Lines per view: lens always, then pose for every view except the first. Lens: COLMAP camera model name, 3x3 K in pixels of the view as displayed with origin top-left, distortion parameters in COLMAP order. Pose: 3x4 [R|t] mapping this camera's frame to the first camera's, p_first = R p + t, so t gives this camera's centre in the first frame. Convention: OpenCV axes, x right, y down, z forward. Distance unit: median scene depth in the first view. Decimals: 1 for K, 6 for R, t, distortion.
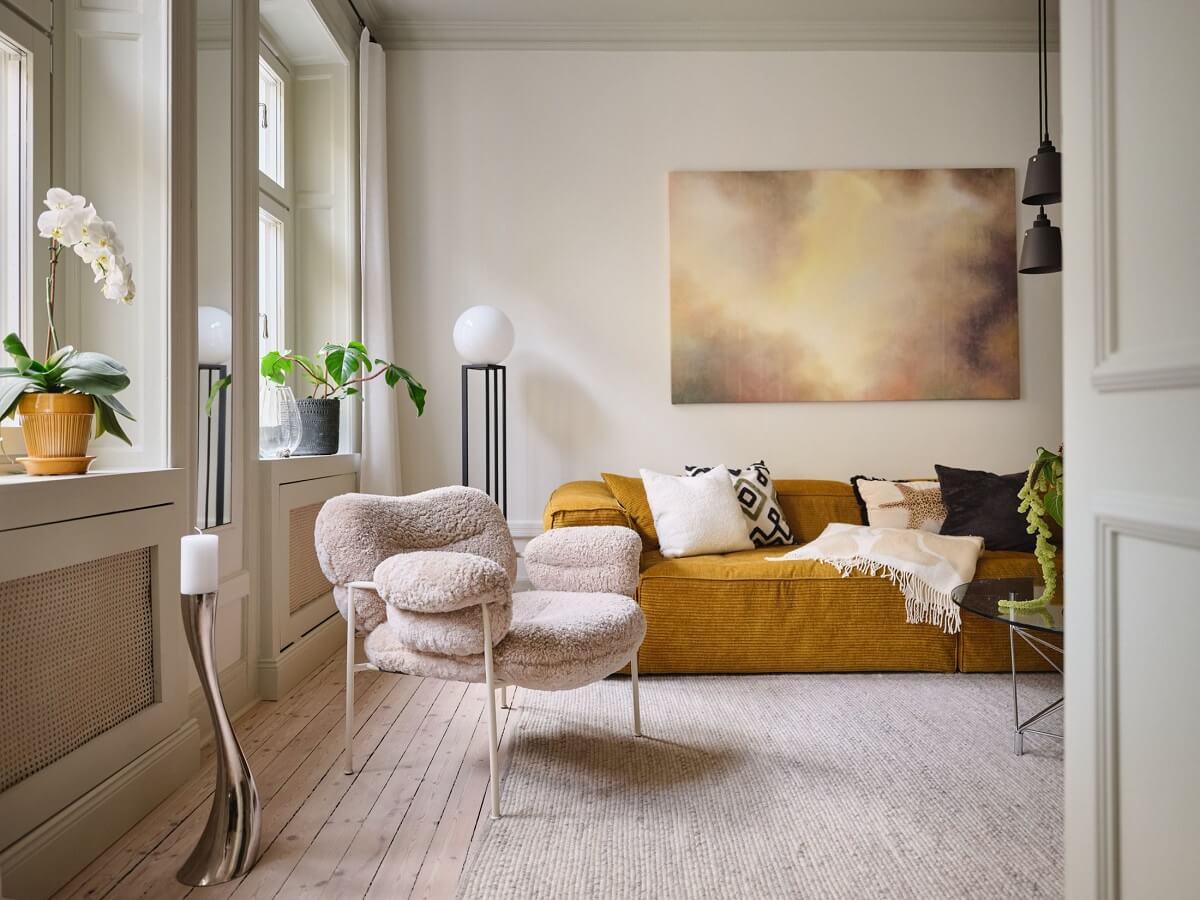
lens RADIAL K [[873.1, 0, 594.8], [0, 873.1, 429.5], [0, 0, 1]] dist [-0.013071, 0.002545]
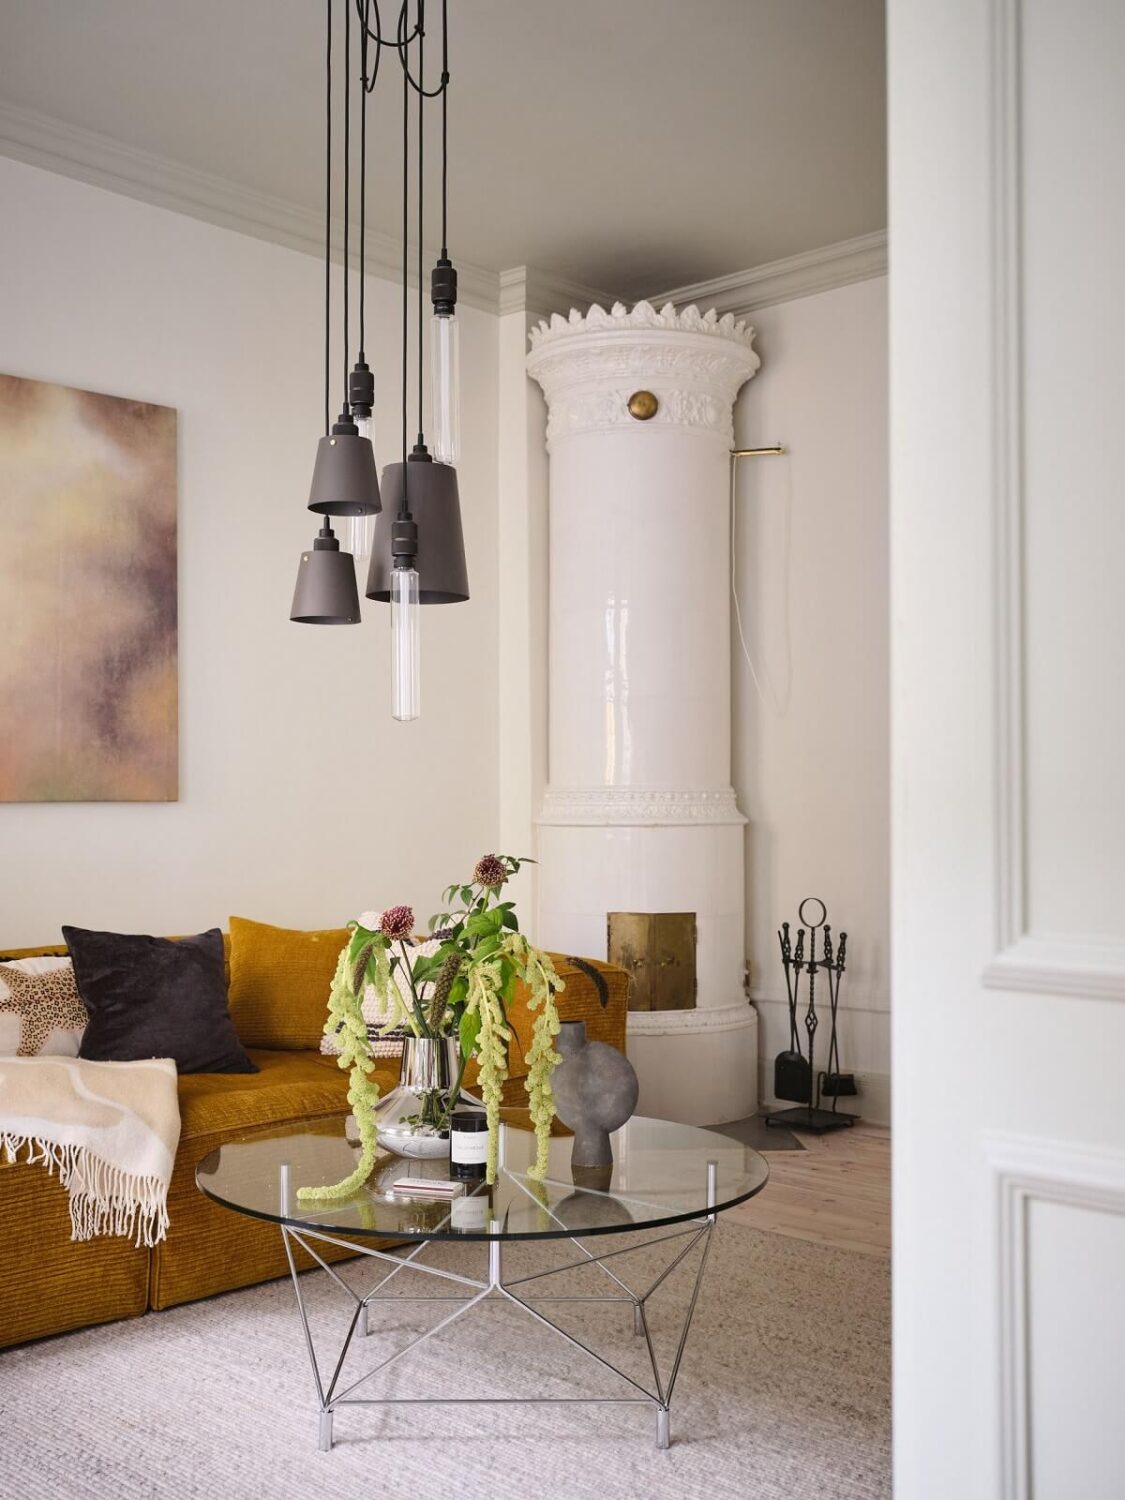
lens RADIAL K [[1585.2, 0, 567.9], [0, 1585.2, 741.0], [0, 0, 1]] dist [0.006832, 0.000000]
pose [[0.683912, 0.033262, 0.728806, -0.150749], [-0.008108, 0.999245, -0.037996, -0.049632], [-0.729520, 0.020077, 0.683665, 0.101425]]
